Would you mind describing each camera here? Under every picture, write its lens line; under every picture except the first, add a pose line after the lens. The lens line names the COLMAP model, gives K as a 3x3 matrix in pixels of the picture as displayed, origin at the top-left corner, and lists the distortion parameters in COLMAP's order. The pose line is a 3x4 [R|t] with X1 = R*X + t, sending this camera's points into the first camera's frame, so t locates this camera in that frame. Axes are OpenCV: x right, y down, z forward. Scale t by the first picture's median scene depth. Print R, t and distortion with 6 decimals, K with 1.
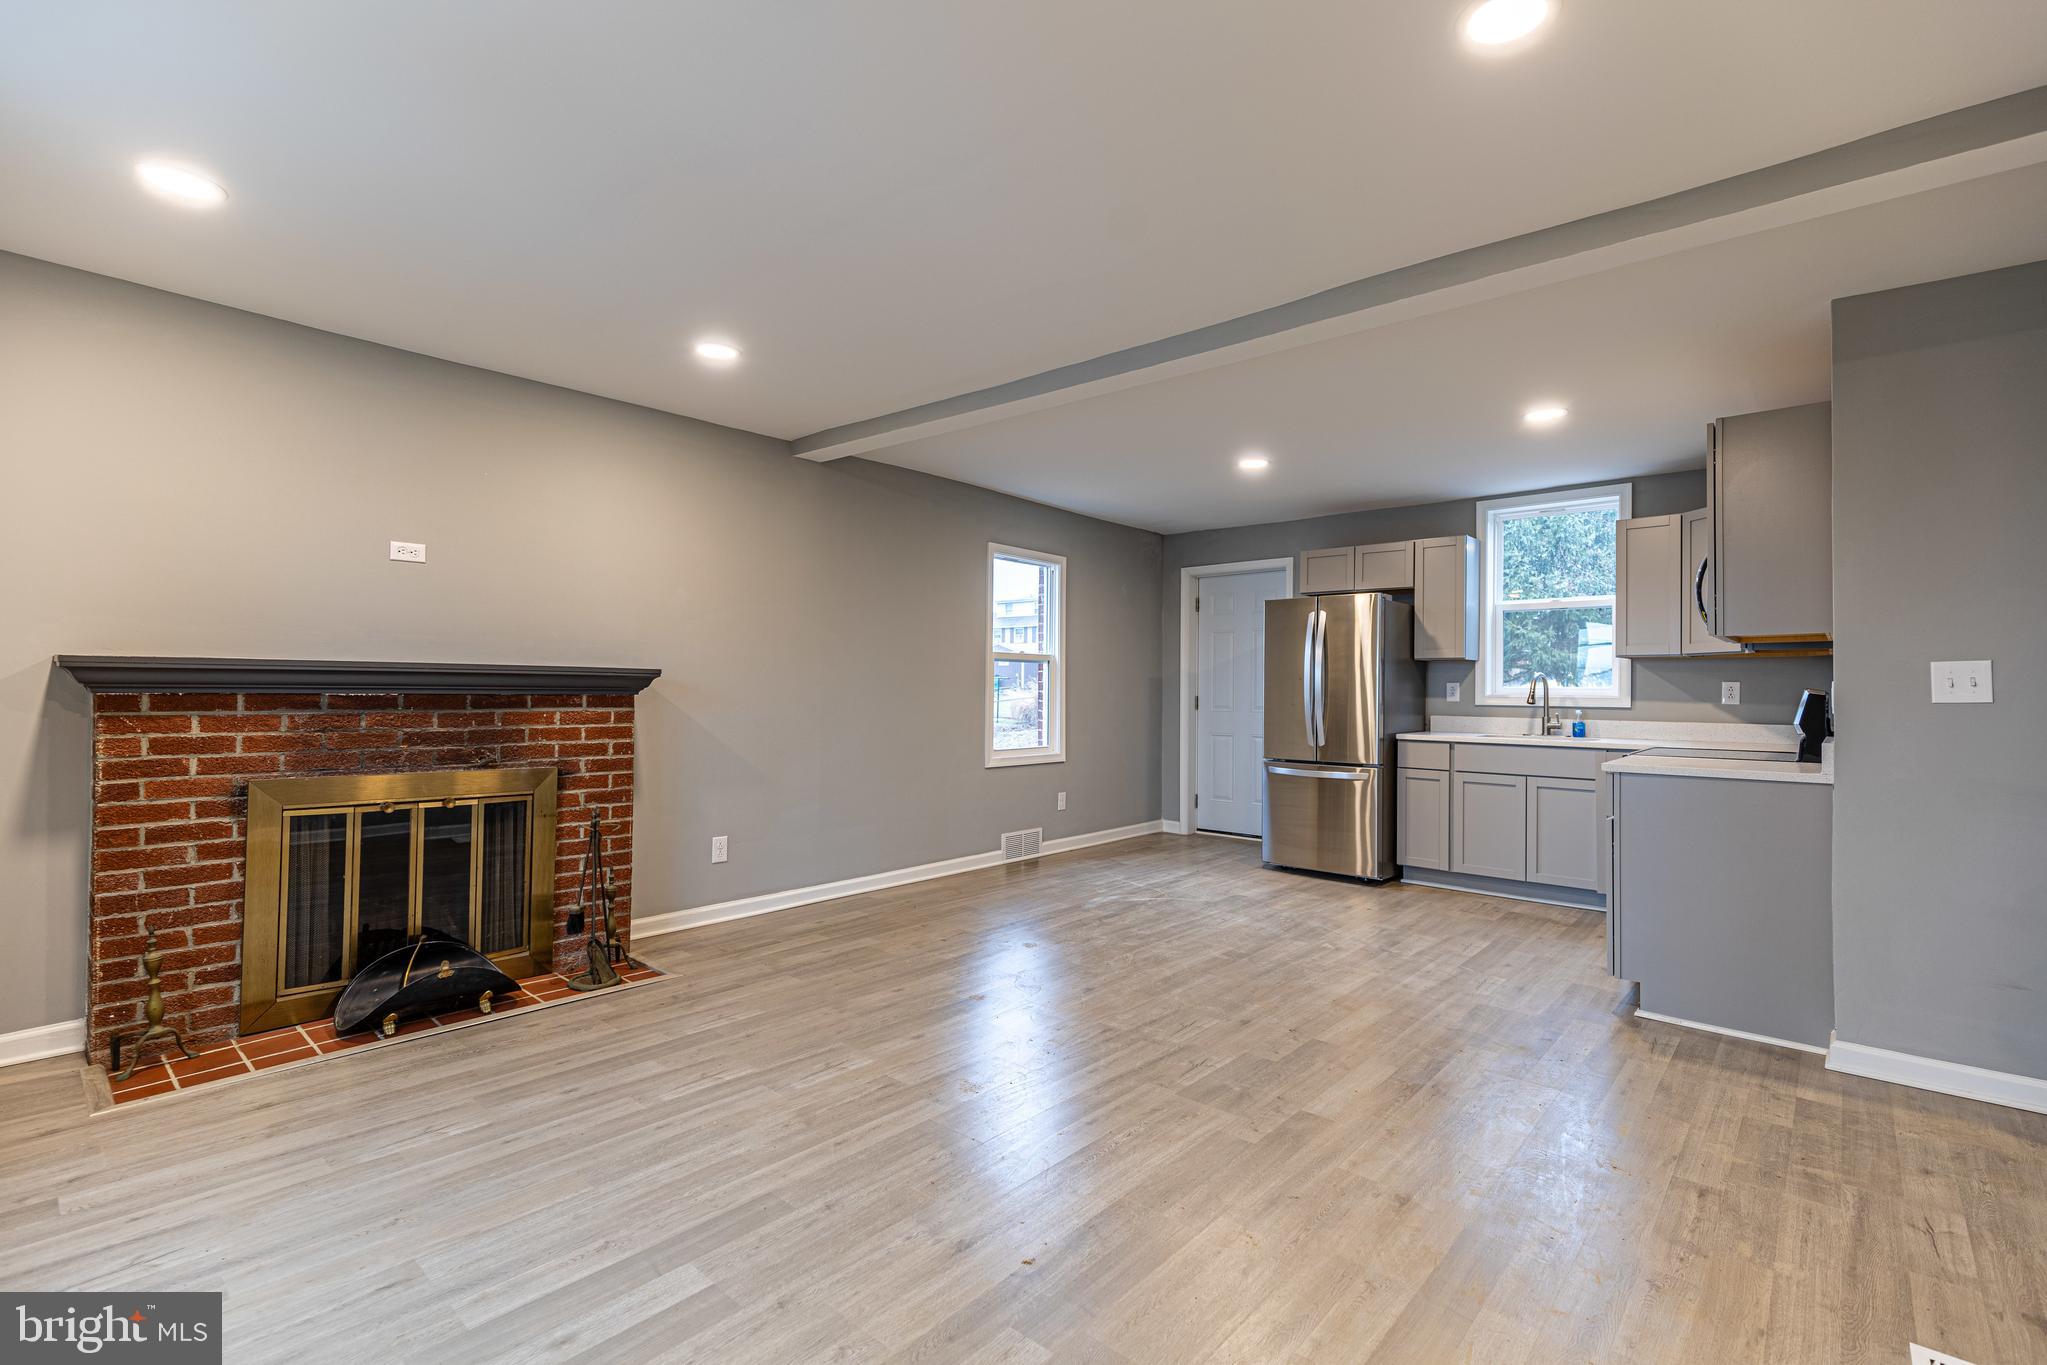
lens RADIAL K [[919.1, 0, 1029.7], [0, 919.1, 681.0], [0, 0, 1]] dist [0.011186, -0.002607]
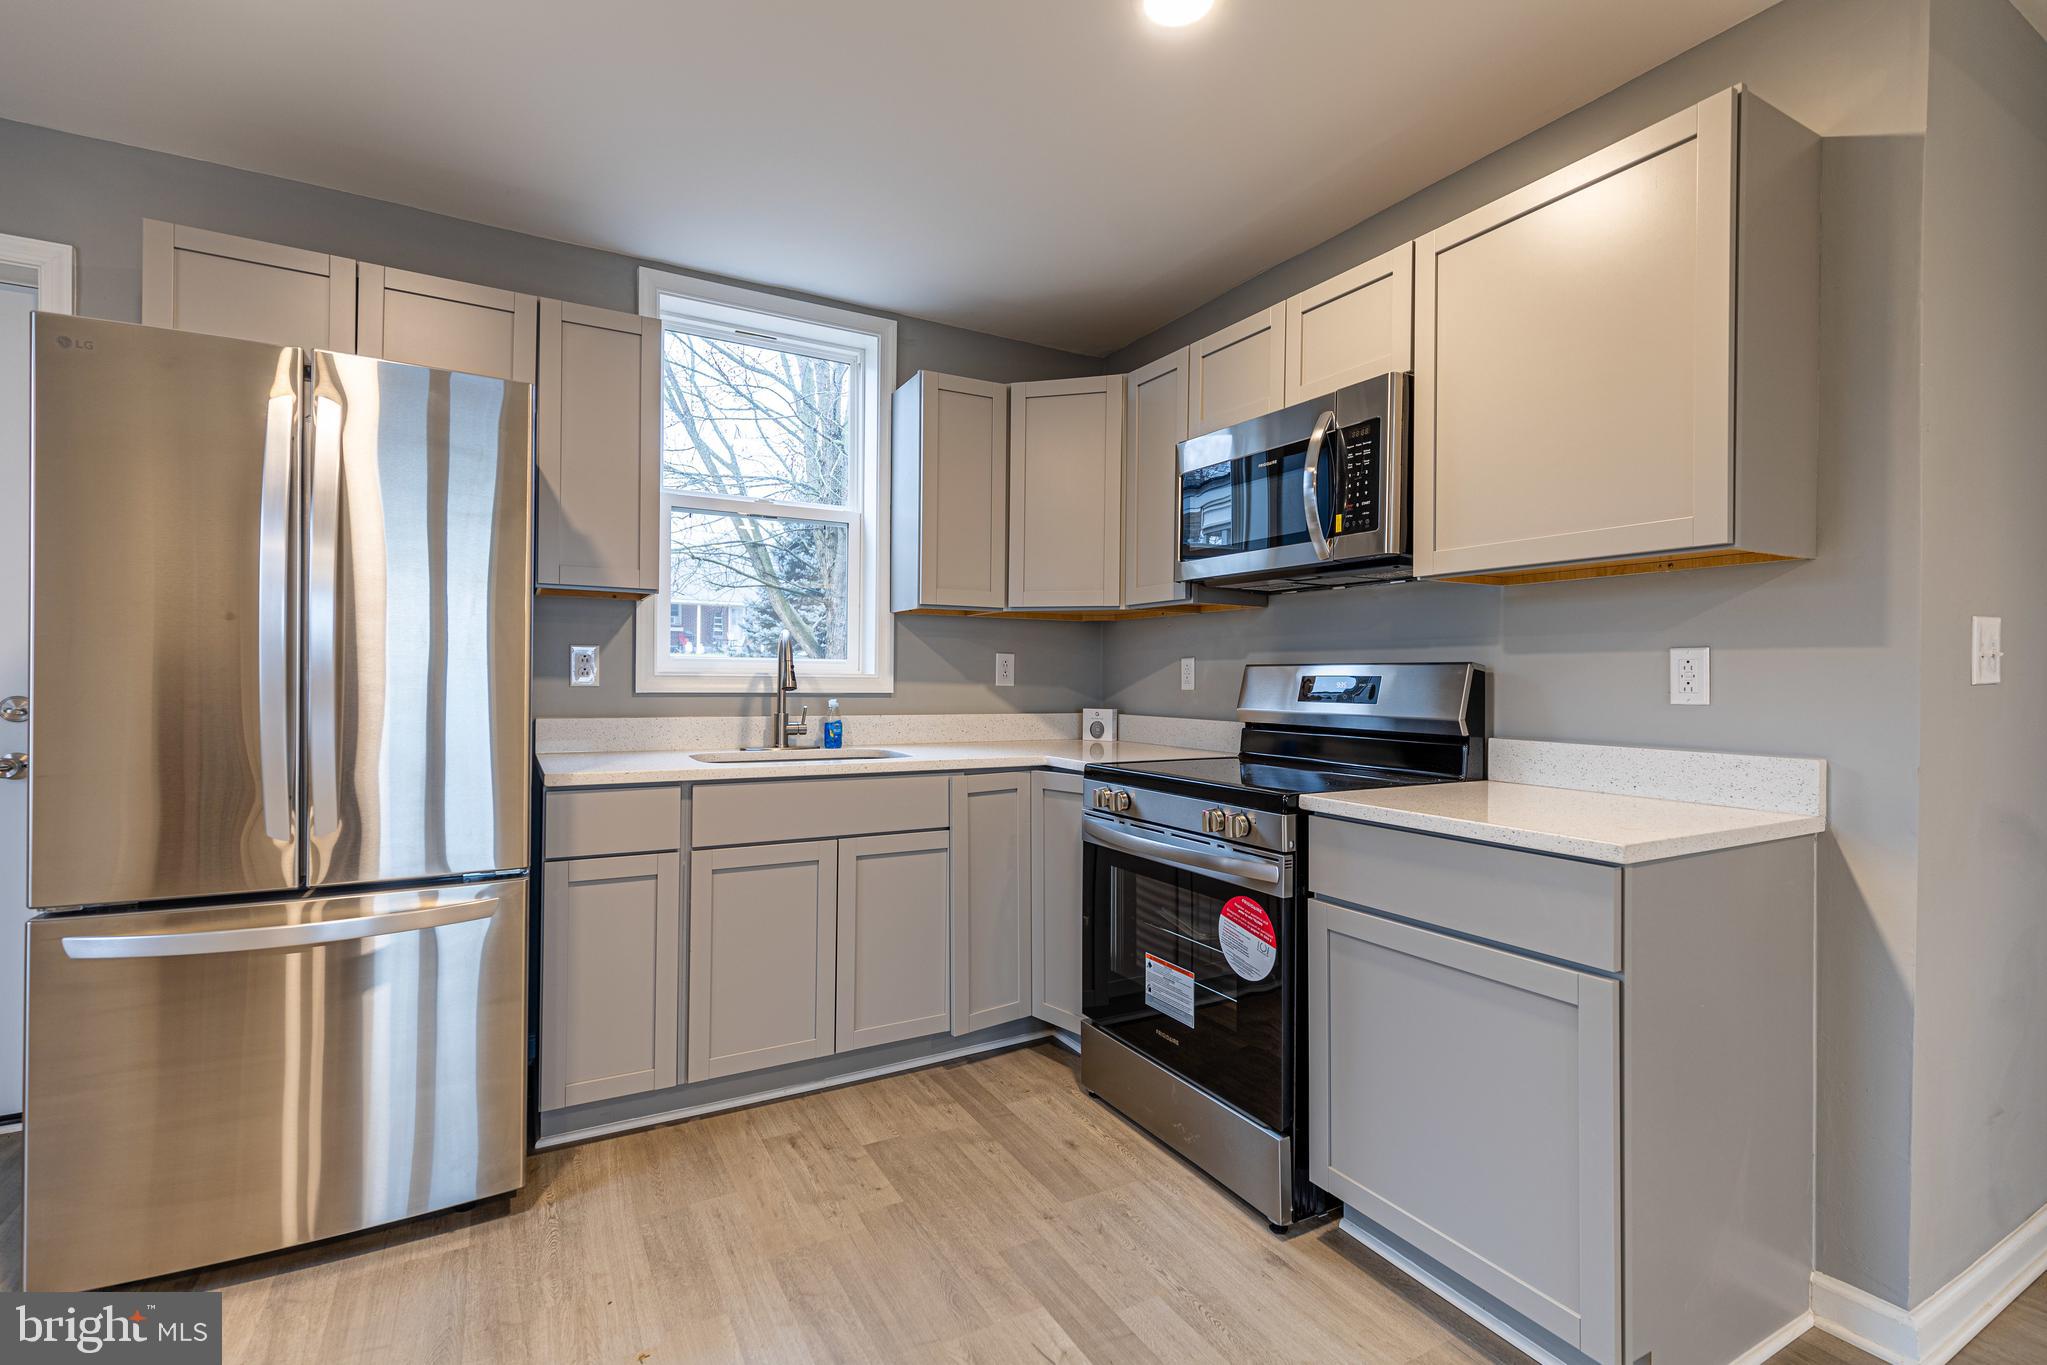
lens RADIAL K [[919.1, 0, 1026.5], [0, 919.1, 681.0], [0, 0, 1]] dist [0.011186, -0.002607]
pose [[0.324540, -0.008046, 0.945838, 0.148901], [-0.014343, 0.999807, 0.013427, 0.015912], [-0.945763, -0.017924, 0.324362, 1.002848]]
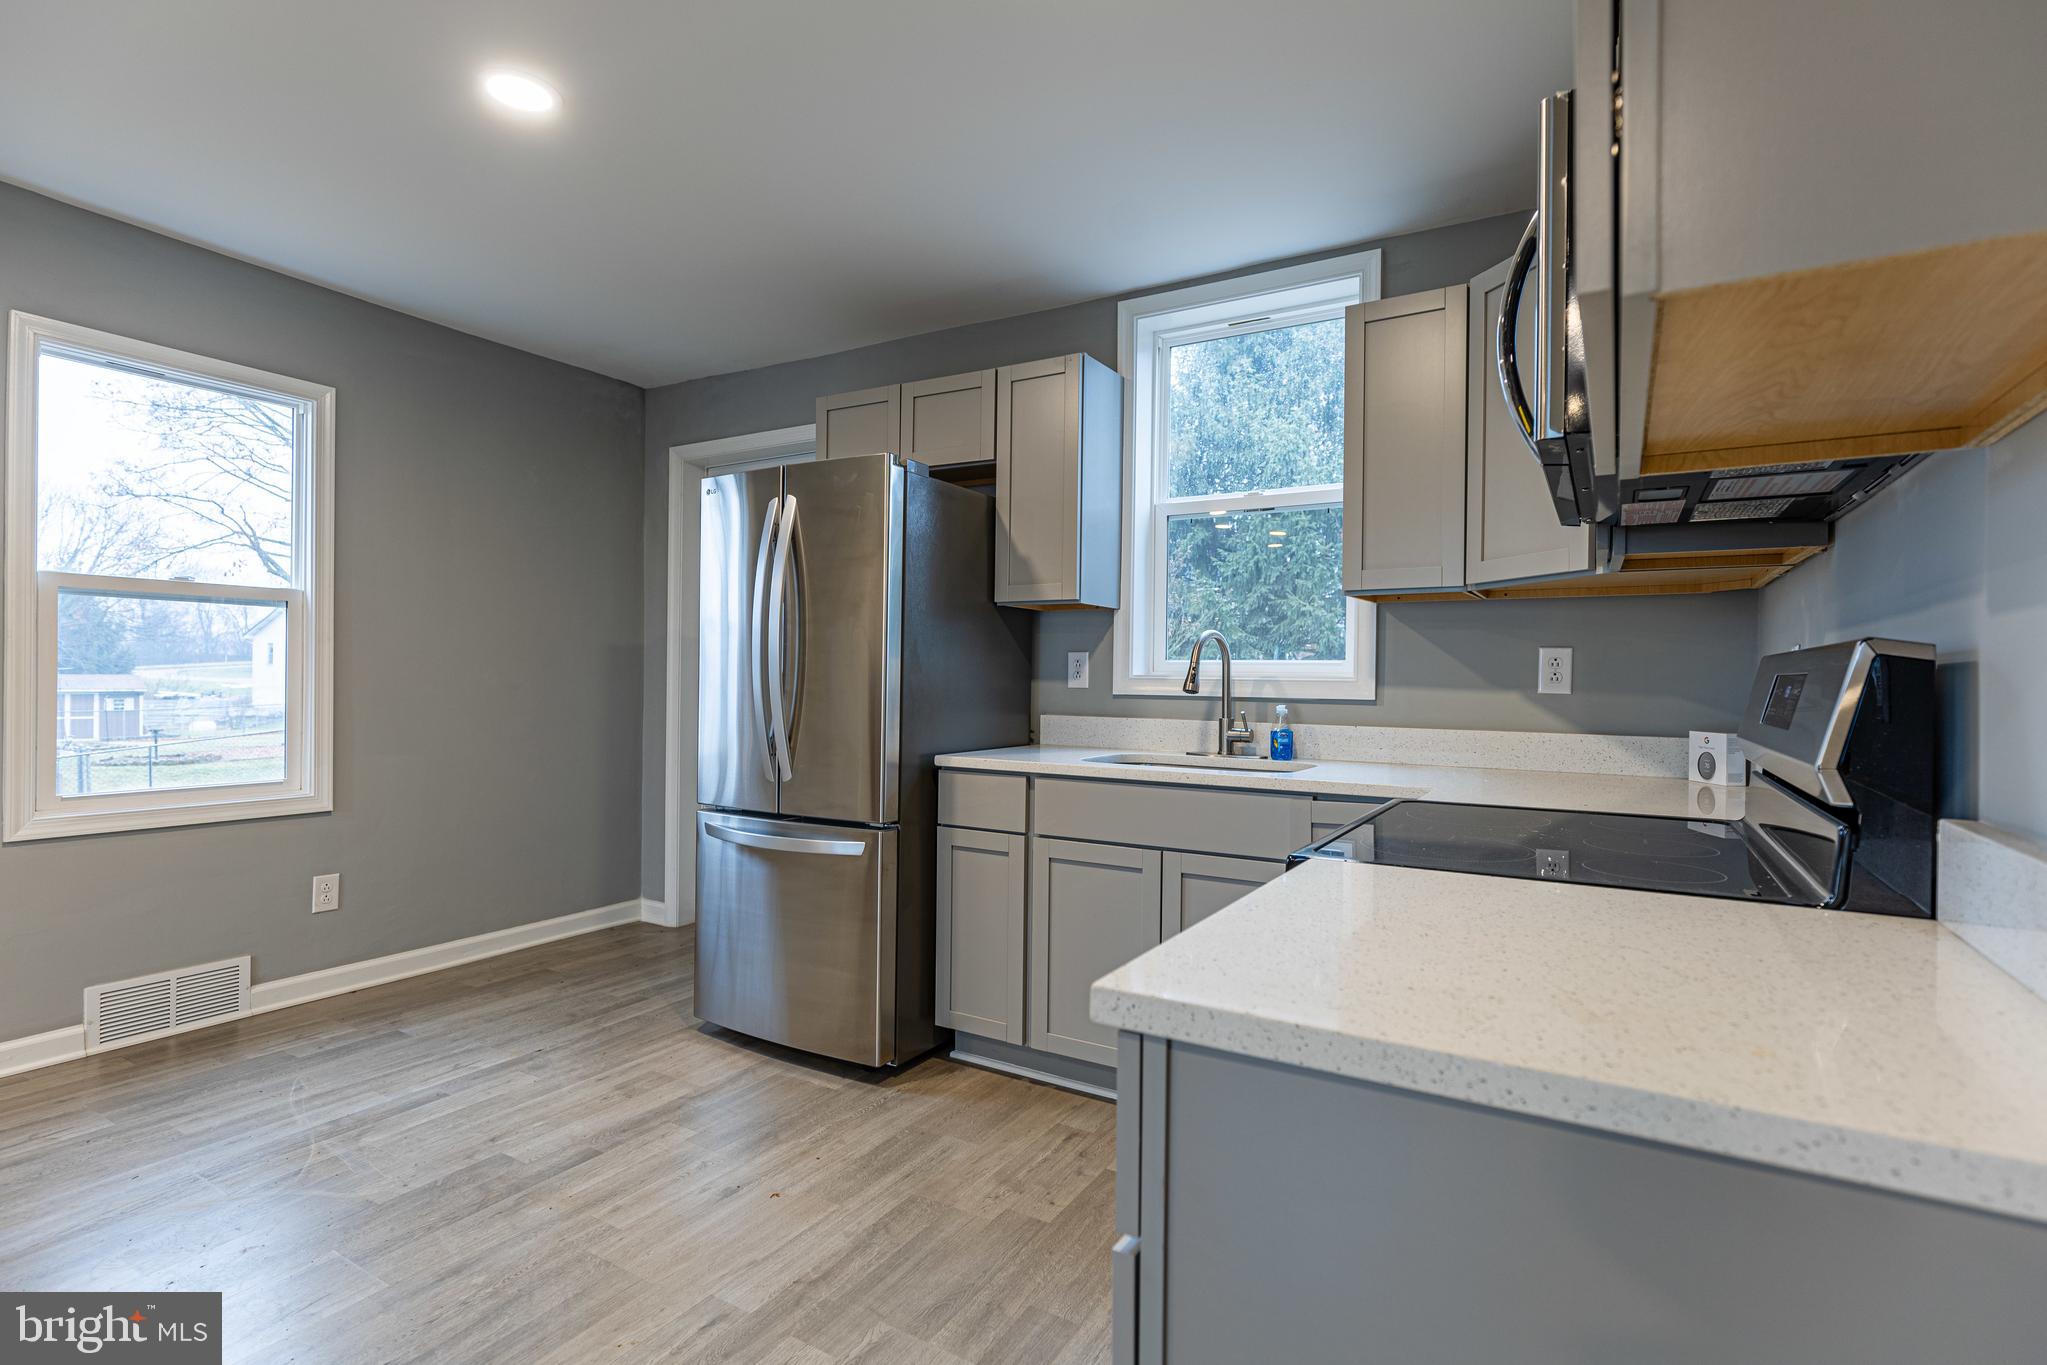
lens RADIAL K [[989.8, 0, 1026.5], [0, 989.8, 680.7], [0, 0, 1]] dist [0.002399, -0.001543]
pose [[0.981921, 0.002509, 0.189277, 0.506659], [-0.004996, 0.999907, 0.012662, 0.017350], [-0.189227, -0.013379, 0.981842, 0.708554]]
